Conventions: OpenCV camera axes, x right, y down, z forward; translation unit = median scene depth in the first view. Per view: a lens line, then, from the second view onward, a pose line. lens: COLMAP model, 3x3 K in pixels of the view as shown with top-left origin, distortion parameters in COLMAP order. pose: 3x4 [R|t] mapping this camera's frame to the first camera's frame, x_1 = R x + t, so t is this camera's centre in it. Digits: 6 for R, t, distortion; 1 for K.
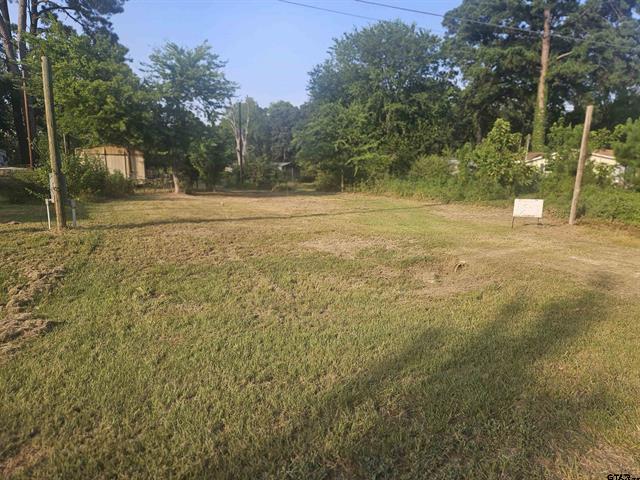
lens RADIAL K [[430.2, 0, 310.2], [0, 430.2, 239.9], [0, 0, 1]] dist [0.058321, -0.065759]
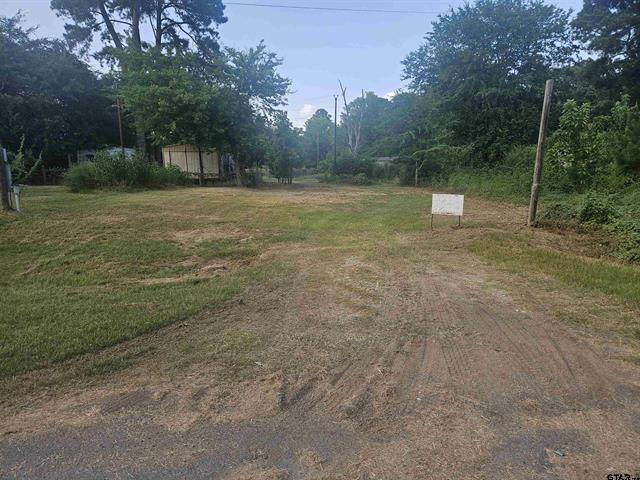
lens RADIAL K [[430.2, 0, 310.2], [0, 430.2, 239.9], [0, 0, 1]] dist [0.058321, -0.065759]
pose [[0.943163, 0.049222, -0.328666, 0.161971], [-0.045599, 0.998784, 0.018726, -0.002143], [0.329188, -0.002675, 0.944261, 0.031629]]
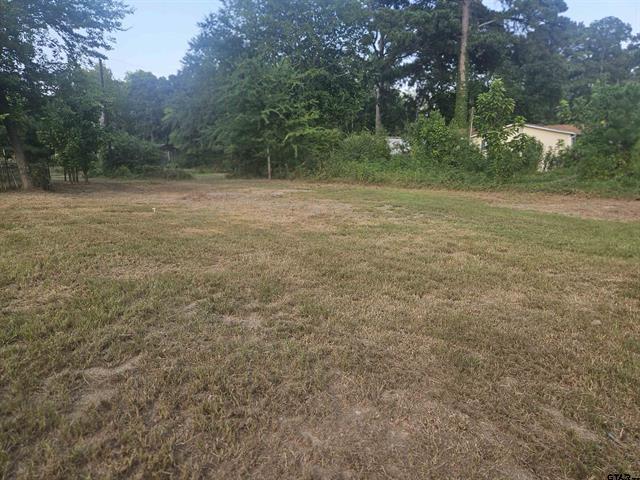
lens RADIAL K [[425.9, 0, 320.0], [0, 425.9, 240.0], [0, 0, 1]] dist [0.066122, -0.064464]
pose [[0.941631, -0.081461, 0.326644, -0.095396], [0.069522, 0.996421, 0.048081, -0.030257], [-0.329391, -0.022566, 0.943924, 0.229664]]
